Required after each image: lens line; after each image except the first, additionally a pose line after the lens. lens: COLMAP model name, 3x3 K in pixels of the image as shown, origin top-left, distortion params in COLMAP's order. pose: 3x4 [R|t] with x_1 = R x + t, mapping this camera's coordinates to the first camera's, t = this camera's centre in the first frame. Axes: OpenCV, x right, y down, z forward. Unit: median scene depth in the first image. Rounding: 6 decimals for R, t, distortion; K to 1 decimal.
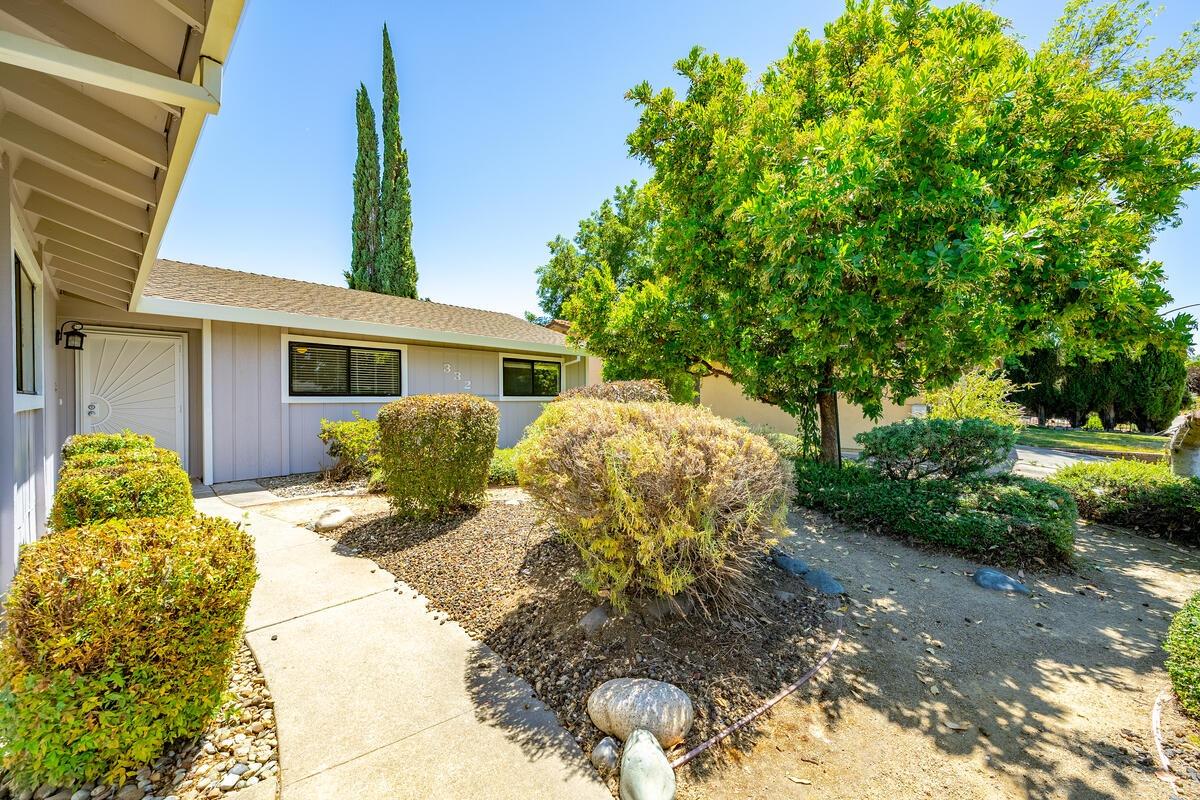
lens RADIAL K [[468.6, 0, 605.5], [0, 468.6, 401.5], [0, 0, 1]] dist [-0.000668, -0.000043]
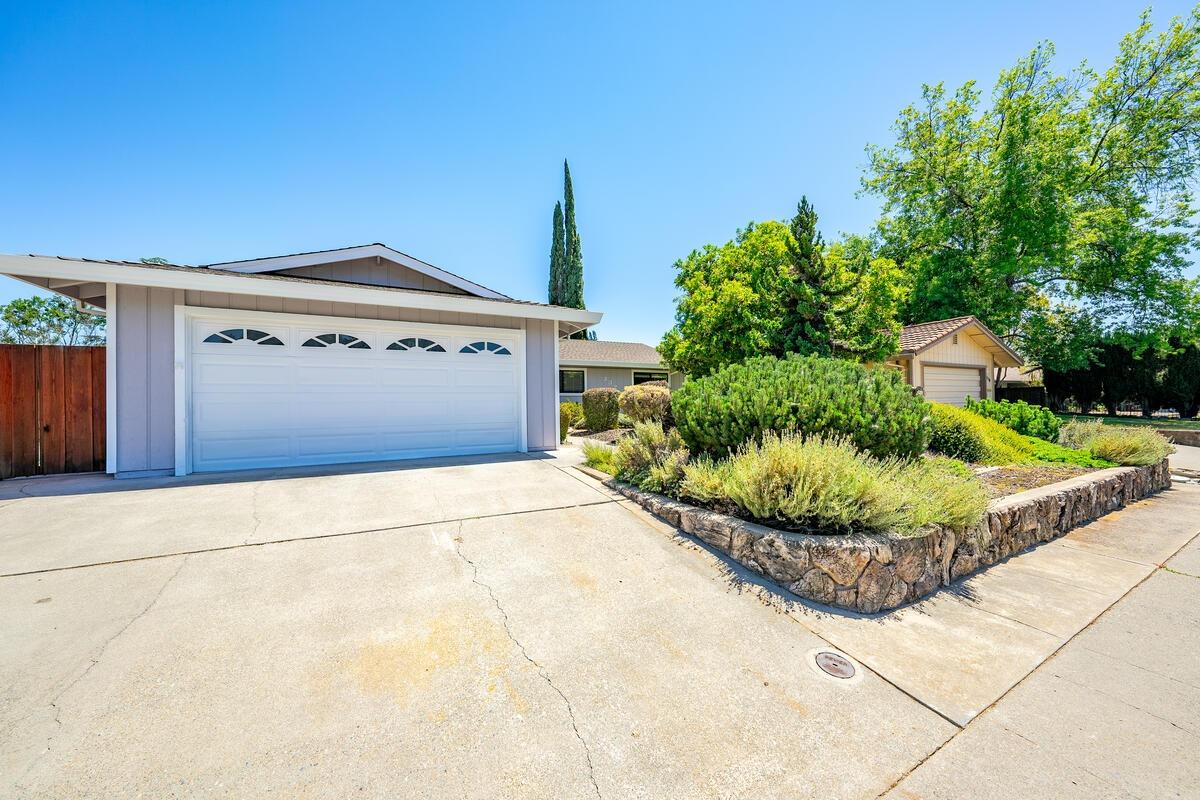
lens RADIAL K [[425.5, 0, 600.0], [0, 425.5, 400.0], [0, 0, 1]] dist [-0.001310, -0.000025]
pose [[0.940852, -0.013949, -0.338532, 0.268550], [0.008107, 0.999793, -0.018664, 0.056296], [0.338722, 0.014815, 0.940770, -0.750097]]
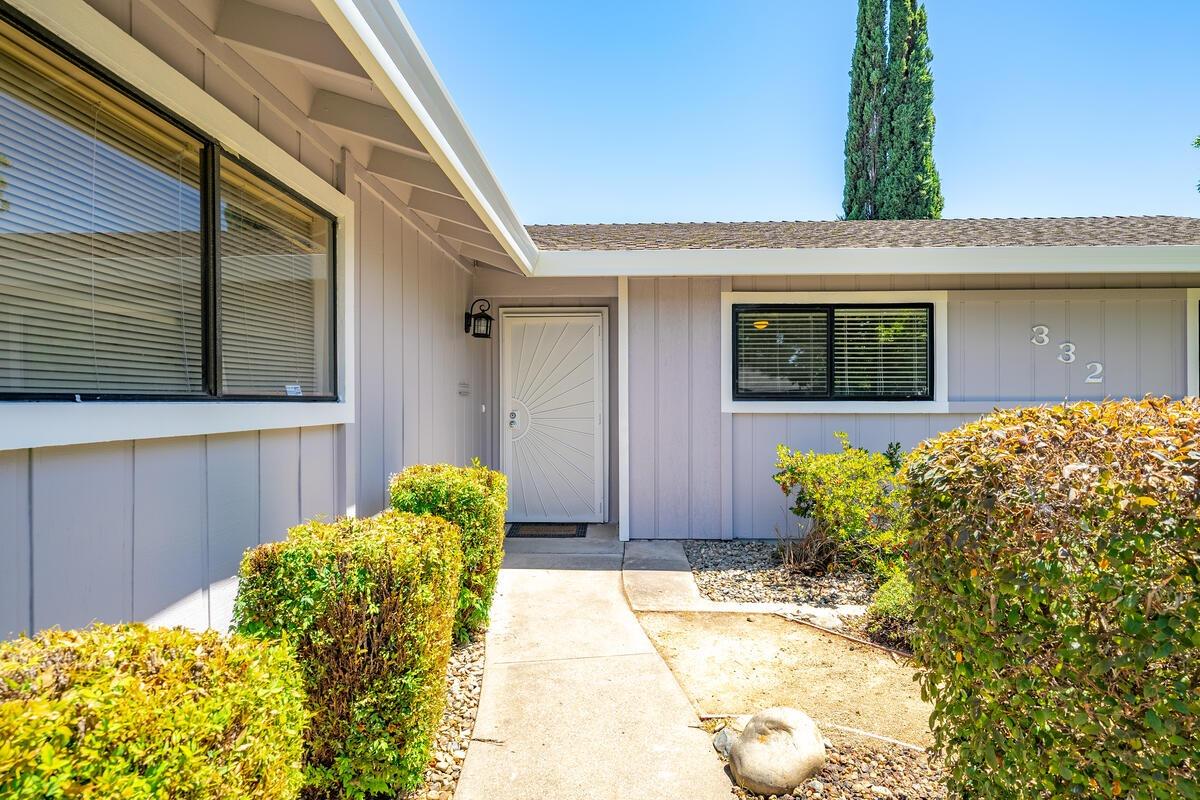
lens RADIAL K [[641.4, 0, 600.0], [0, 641.4, 400.0], [0, 0, 1]] dist [-0.001173, 0.000125]
pose [[0.652530, 0.000135, -0.757763, -0.190115], [-0.005780, 0.999972, -0.004800, -0.007193], [0.757741, 0.007512, 0.652512, 0.369343]]
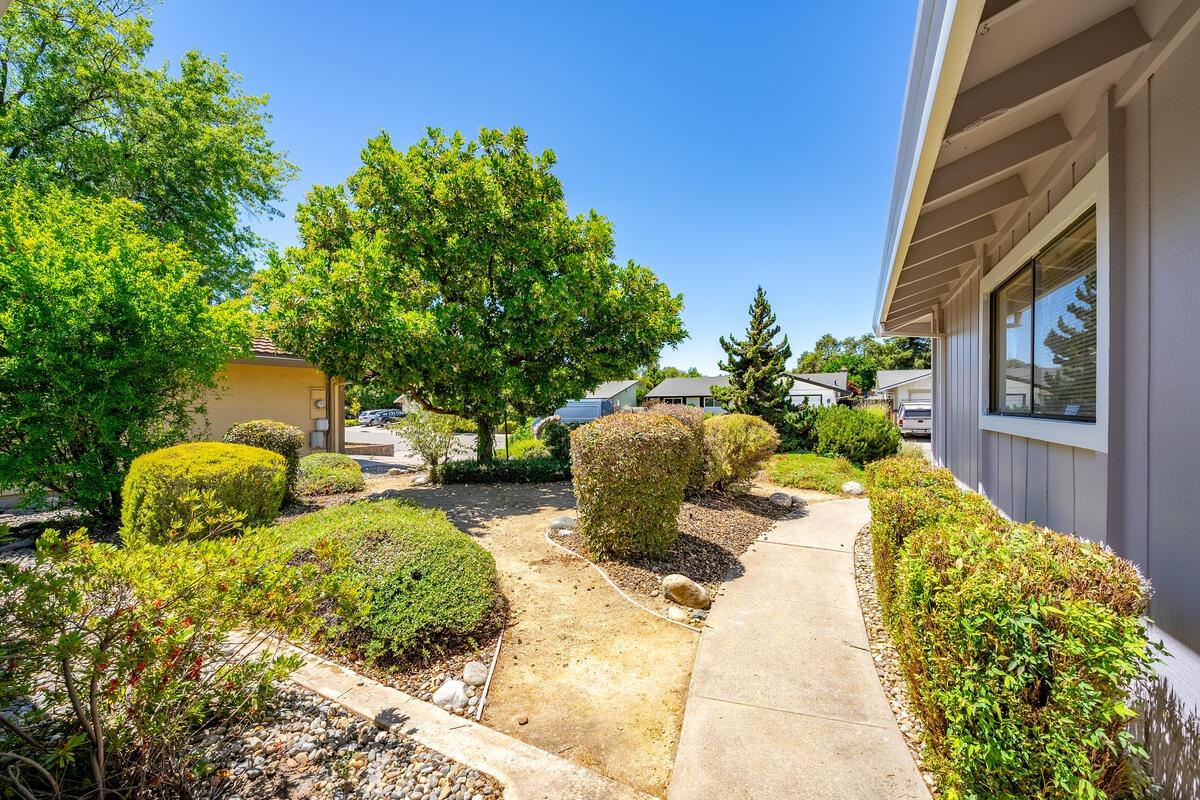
lens RADIAL K [[482.7, 0, 600.0], [0, 482.7, 400.0], [0, 0, 1]] dist [-0.001476, 0.000084]
pose [[-0.251440, 0.007202, 0.967846, -0.774349], [0.007200, 0.999959, -0.005571, -0.019897], [-0.967846, 0.005567, -0.251481, 0.814626]]
